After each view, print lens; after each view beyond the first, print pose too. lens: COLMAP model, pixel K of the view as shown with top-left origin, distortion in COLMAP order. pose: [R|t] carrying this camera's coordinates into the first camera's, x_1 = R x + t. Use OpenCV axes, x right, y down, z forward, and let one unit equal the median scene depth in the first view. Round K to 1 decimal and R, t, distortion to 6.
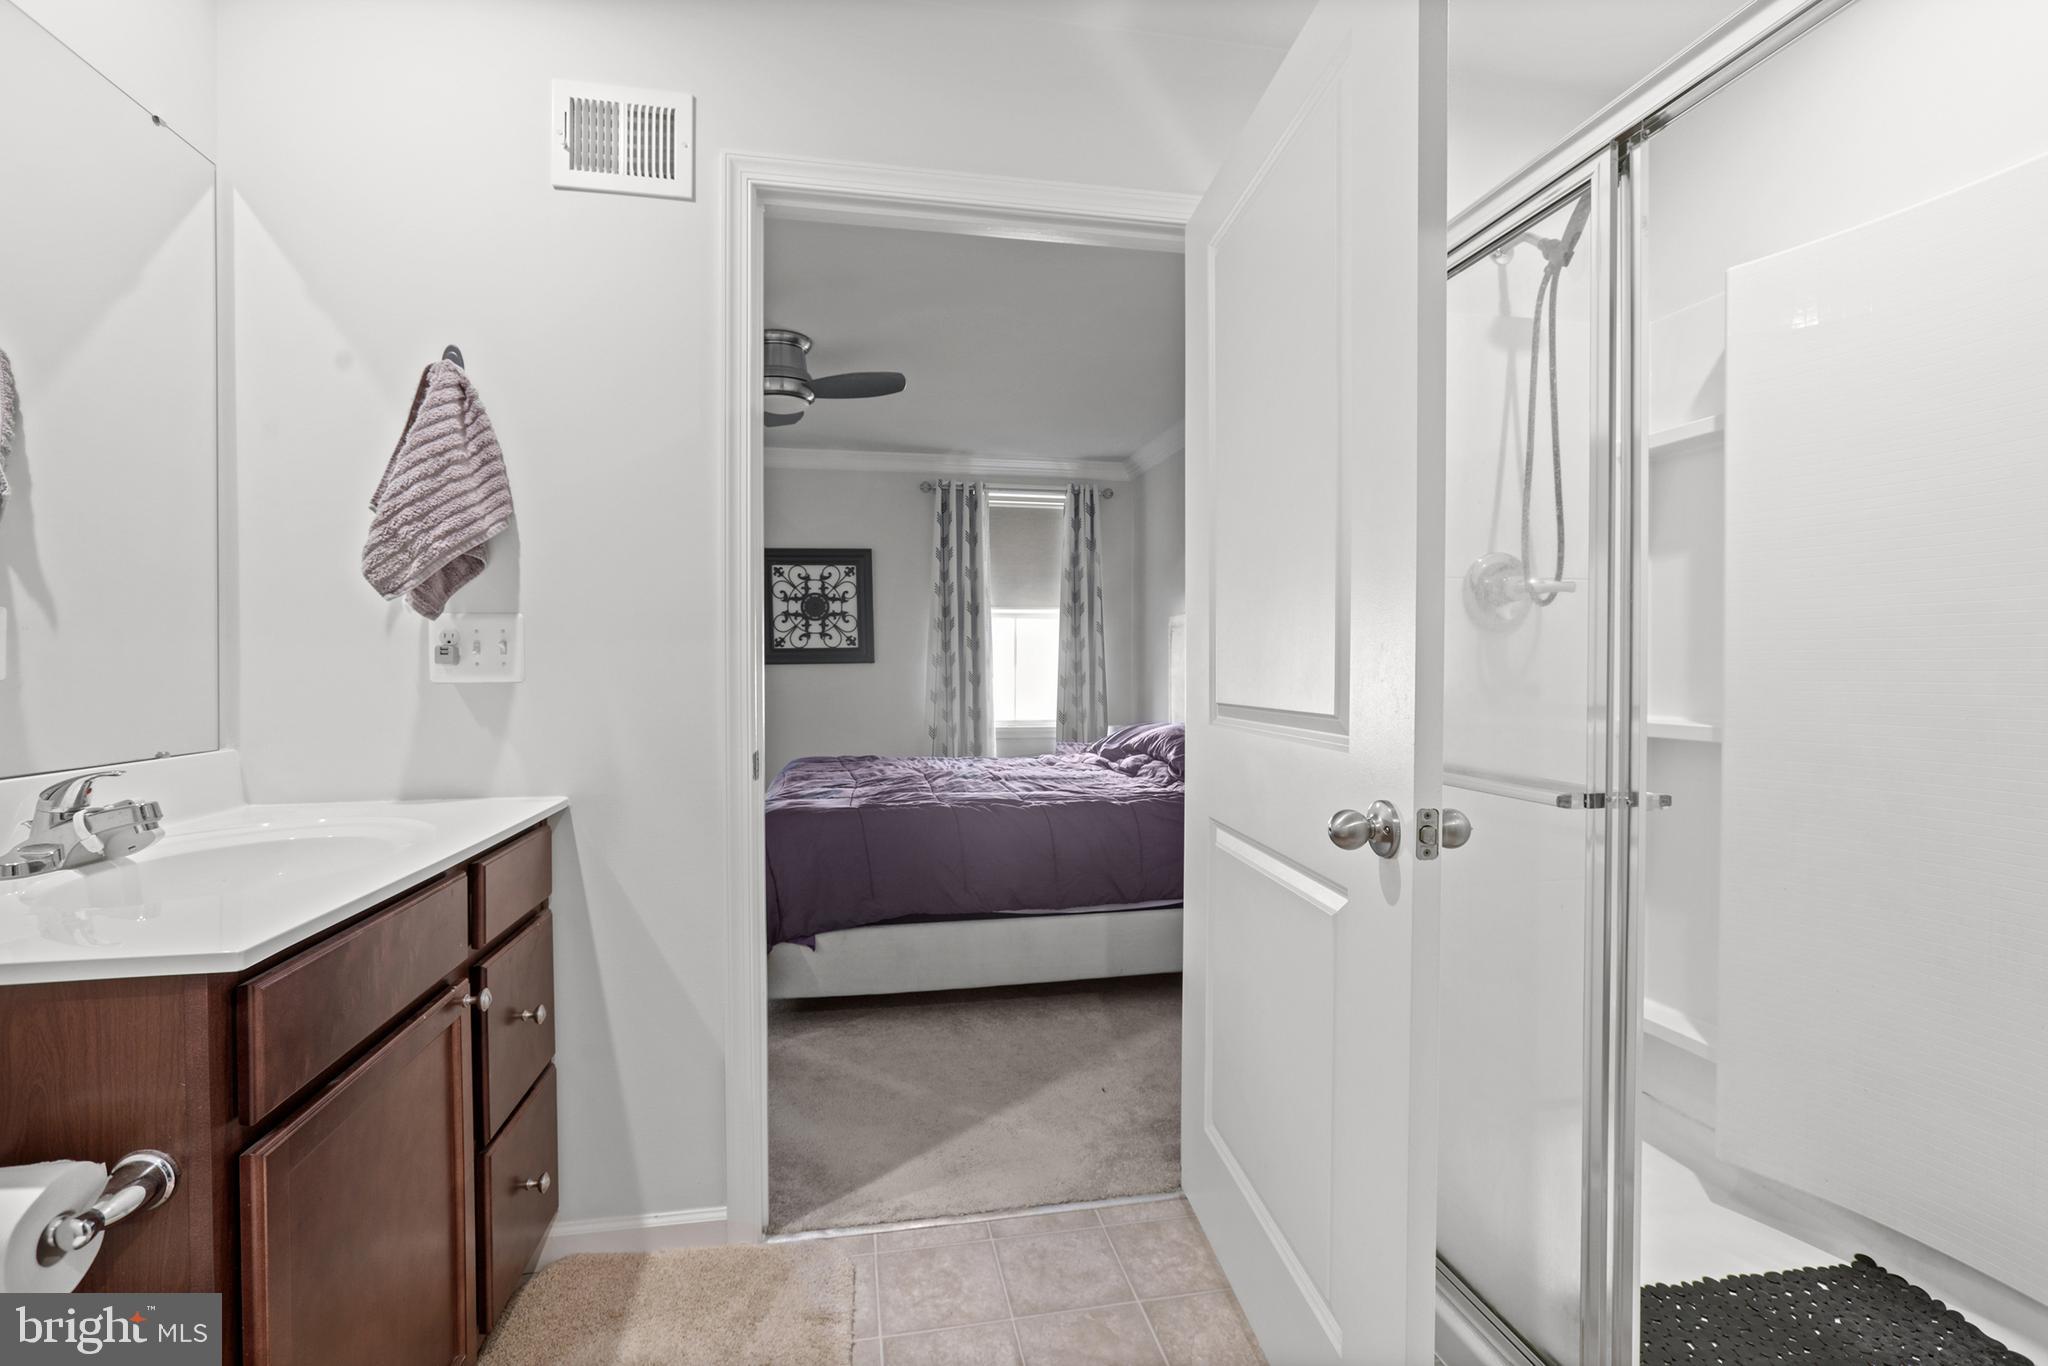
lens RADIAL K [[948.4, 0, 1020.3], [0, 948.4, 654.7], [0, 0, 1]] dist [-0.030859, 0.021825]
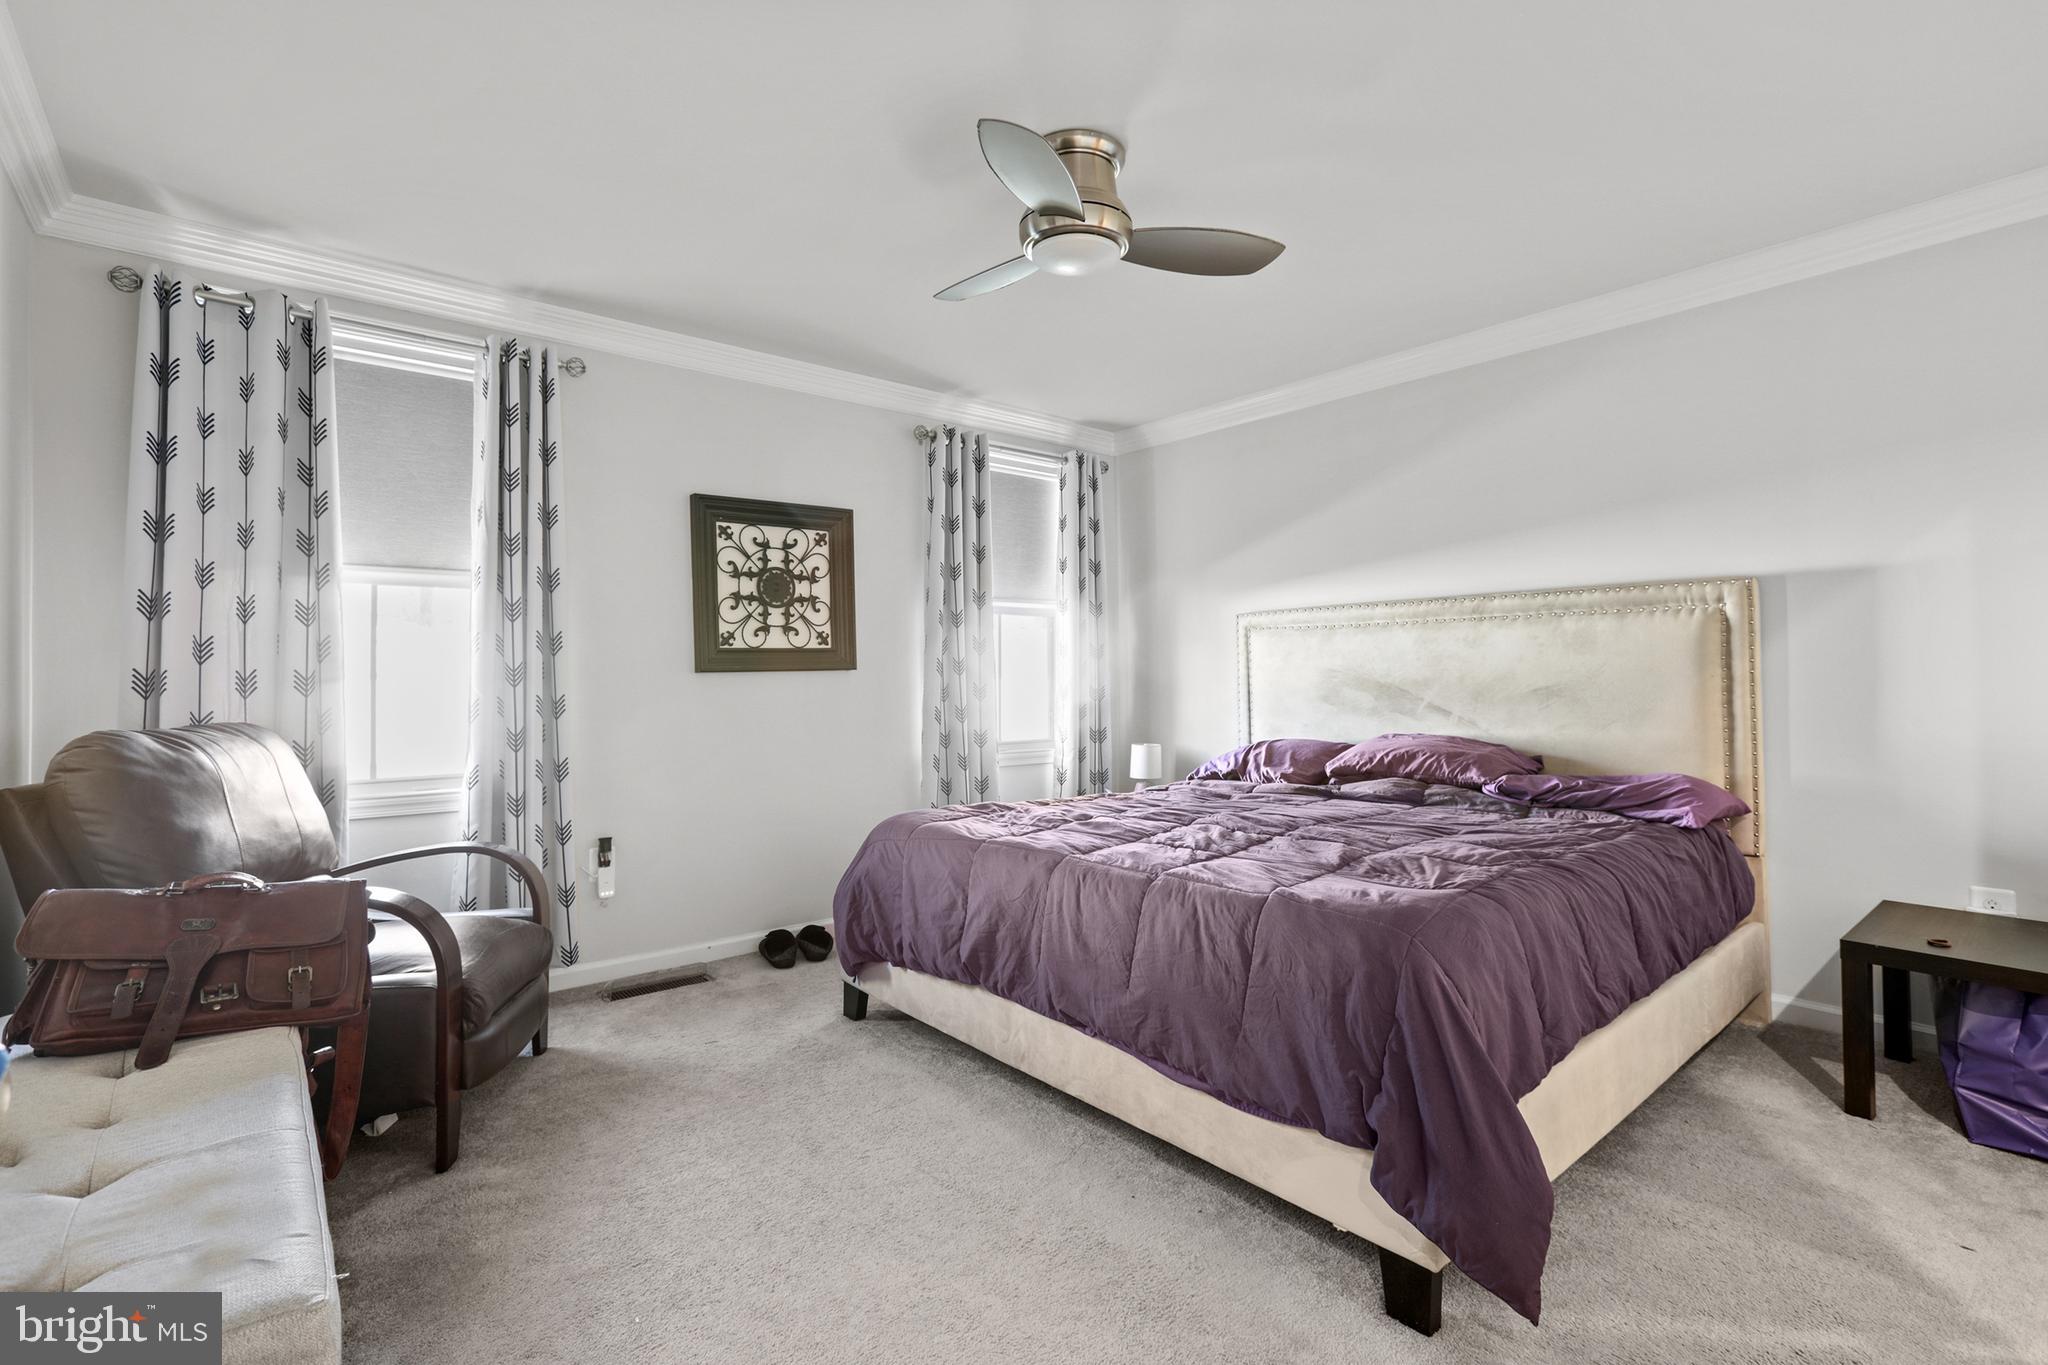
lens RADIAL K [[948.4, 0, 1020.3], [0, 948.4, 654.2], [0, 0, 1]] dist [-0.030859, 0.021825]
pose [[0.864303, 0.004209, 0.502954, -0.406121], [0.004060, 0.999874, -0.015345, 0.008459], [-0.502955, 0.015304, 0.864177, 0.323675]]
